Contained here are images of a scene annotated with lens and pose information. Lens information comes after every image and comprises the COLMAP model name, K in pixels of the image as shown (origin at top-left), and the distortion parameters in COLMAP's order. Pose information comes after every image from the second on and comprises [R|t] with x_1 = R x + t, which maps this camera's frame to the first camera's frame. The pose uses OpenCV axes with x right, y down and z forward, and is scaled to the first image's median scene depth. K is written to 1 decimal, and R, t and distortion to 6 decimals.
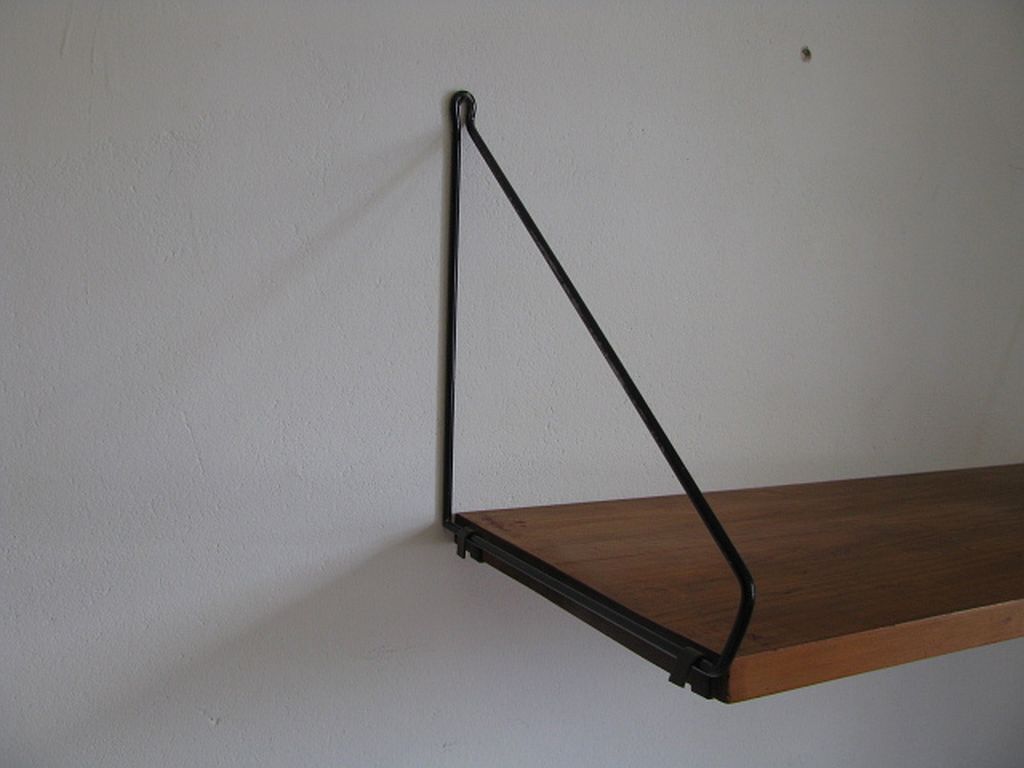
lens RADIAL K [[1073.6, 0, 512.0], [0, 1073.6, 384.0], [0, 0, 1]] dist [-0.222455, 0.241738]
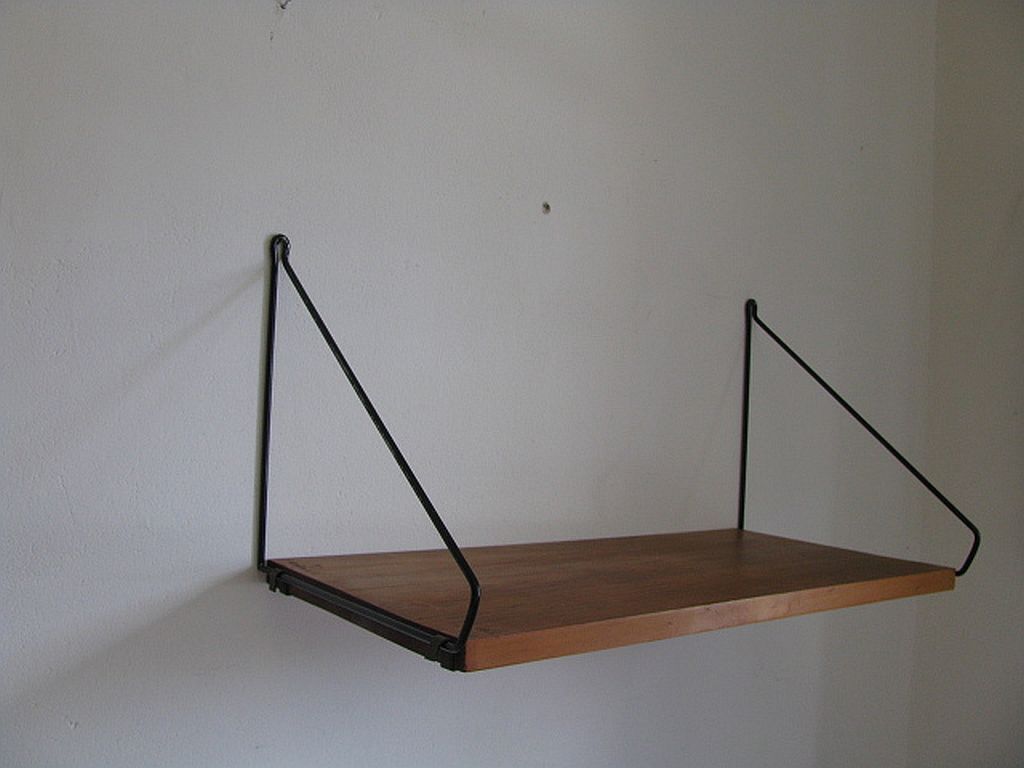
lens RADIAL K [[1085.3, 0, 512.0], [0, 1085.3, 384.0], [0, 0, 1]] dist [-0.222477, 0.267840]
pose [[0.981271, 0.019704, 0.191623, -0.015307], [-0.002439, 0.995946, -0.089917, 0.026759], [-0.192618, 0.087766, 0.977341, -0.341752]]
